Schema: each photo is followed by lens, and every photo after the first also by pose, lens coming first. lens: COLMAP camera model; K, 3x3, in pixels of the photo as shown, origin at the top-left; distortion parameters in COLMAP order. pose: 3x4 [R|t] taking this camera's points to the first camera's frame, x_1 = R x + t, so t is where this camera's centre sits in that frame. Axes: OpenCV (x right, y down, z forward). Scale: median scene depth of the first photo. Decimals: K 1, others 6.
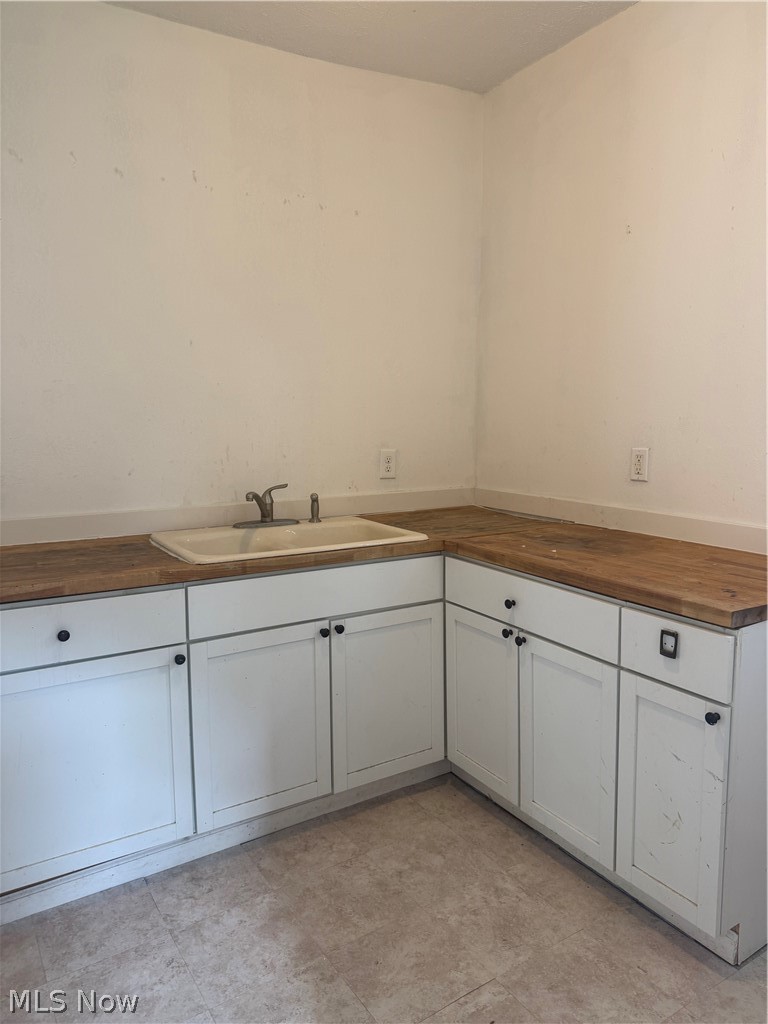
lens RADIAL K [[718.0, 0, 365.5], [0, 718.0, 510.2], [0, 0, 1]] dist [0.053430, -0.062330]
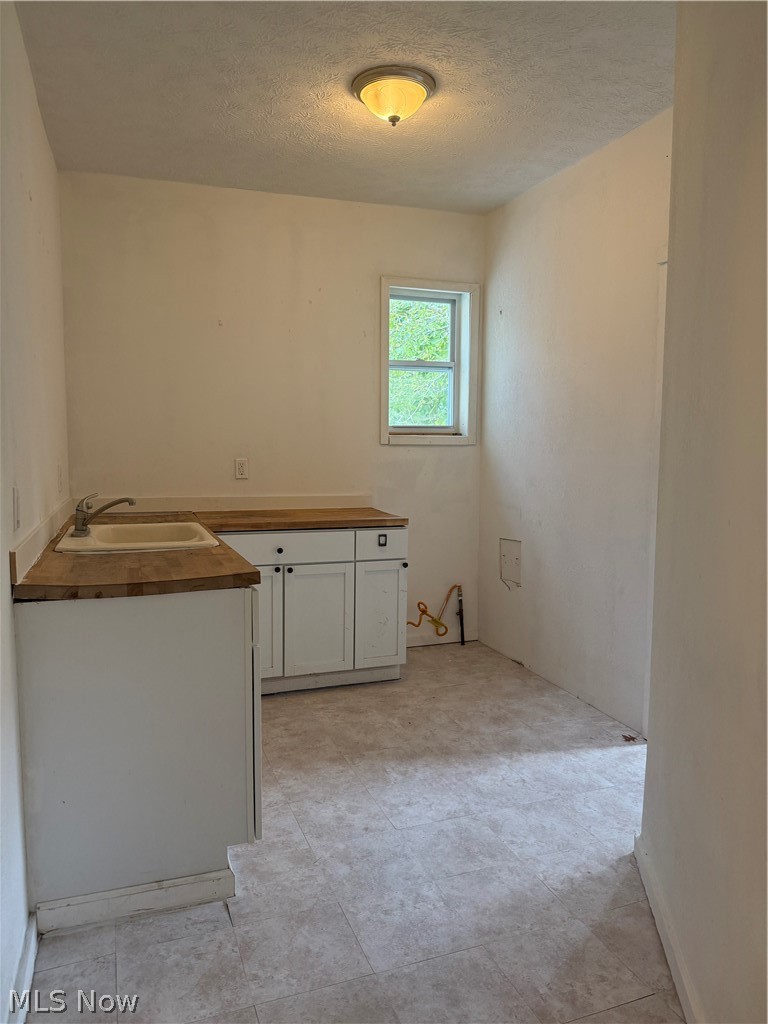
lens RADIAL K [[718.0, 0, 365.5], [0, 718.0, 510.2], [0, 0, 1]] dist [0.053430, -0.062330]
pose [[0.226499, -0.080706, 0.970662, -1.577678], [0.130333, 0.990110, 0.051910, -0.024666], [-0.965252, 0.114752, 0.234777, 0.485132]]
